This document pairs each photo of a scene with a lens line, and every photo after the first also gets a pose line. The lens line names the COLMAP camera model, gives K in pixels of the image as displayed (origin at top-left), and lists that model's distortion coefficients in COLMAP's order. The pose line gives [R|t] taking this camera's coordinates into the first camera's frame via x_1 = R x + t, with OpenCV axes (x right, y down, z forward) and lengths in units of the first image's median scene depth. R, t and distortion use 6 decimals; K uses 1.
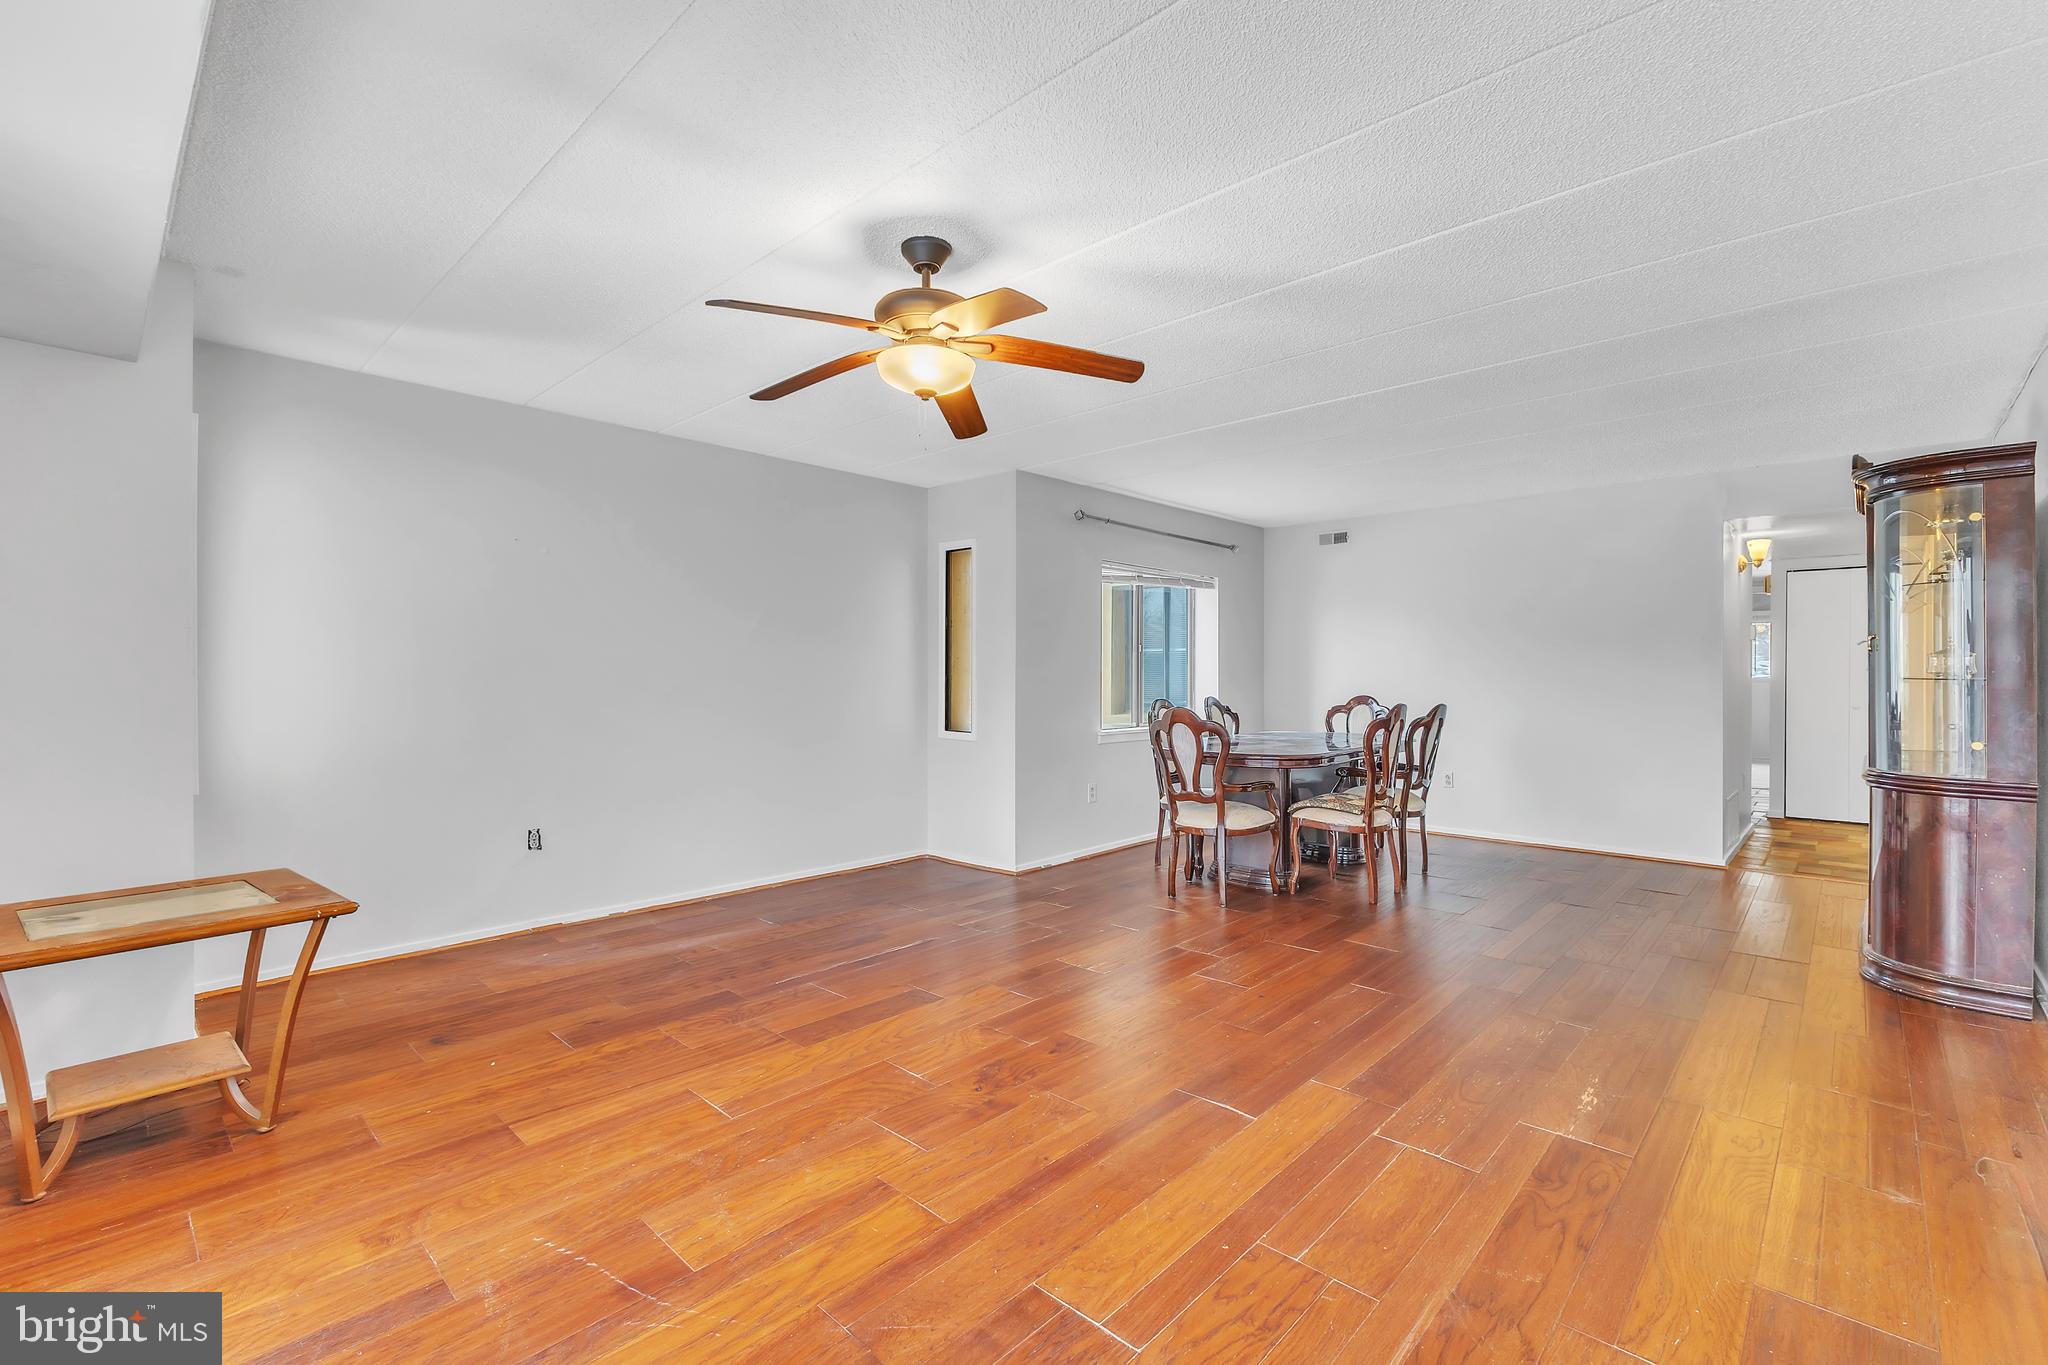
lens RADIAL K [[892.0, 0, 1024.4], [0, 892.0, 672.4], [0, 0, 1]] dist [0.000524, 0.000195]
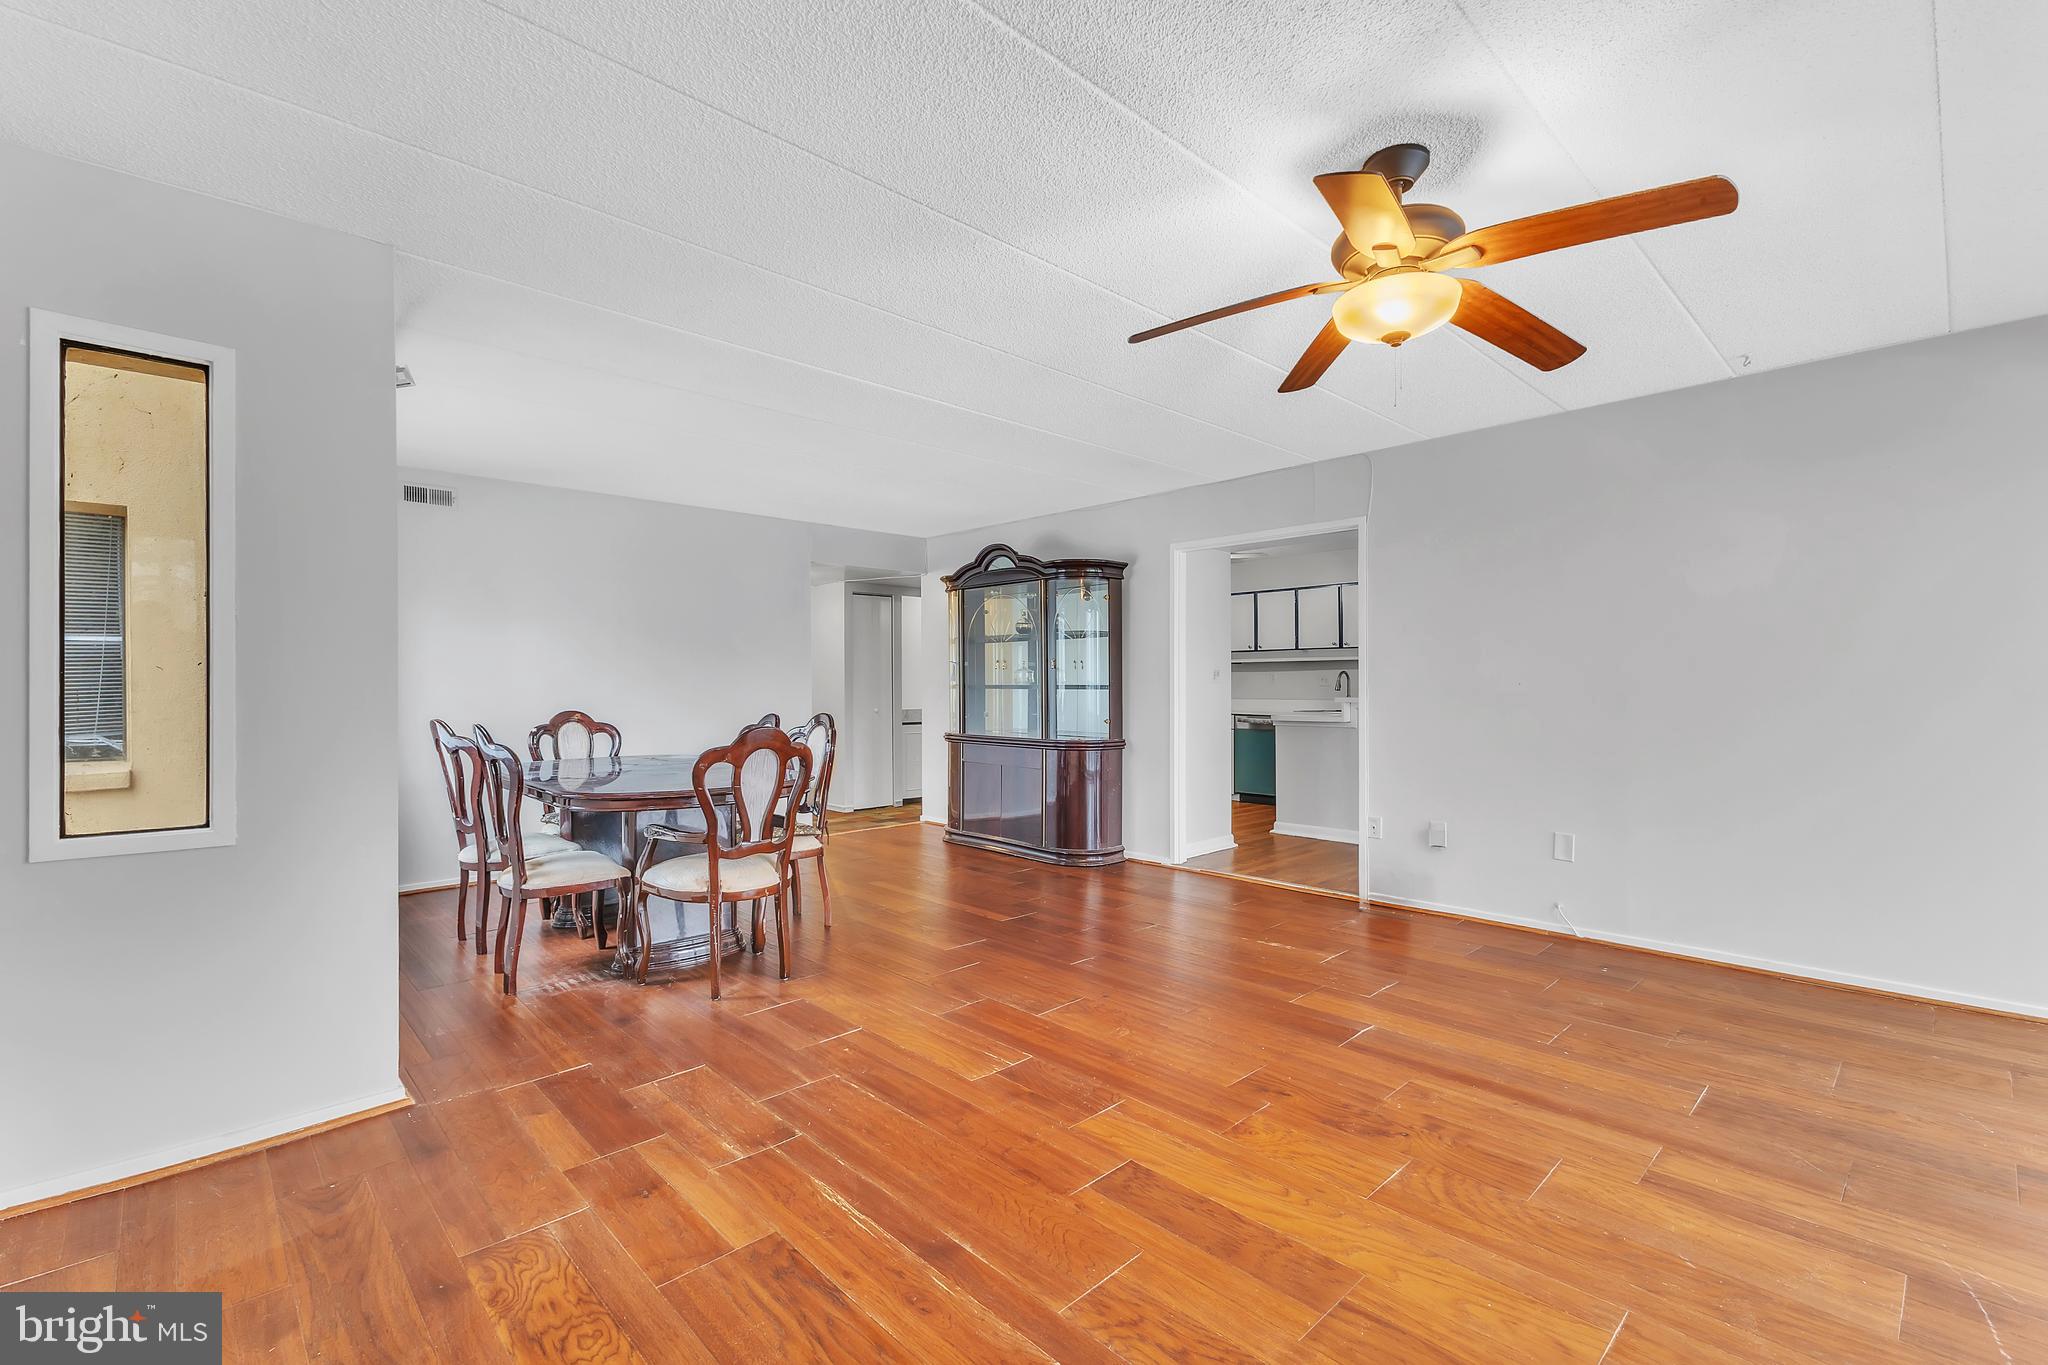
lens RADIAL K [[886.1, 0, 1029.0], [0, 886.1, 690.4], [0, 0, 1]] dist [0.028156, -0.011660]
pose [[0.051343, -0.007606, 0.998652, -1.002211], [0.000355, 0.999971, 0.007598, 0.003786], [-0.998681, -0.000036, 0.051344, 1.359721]]
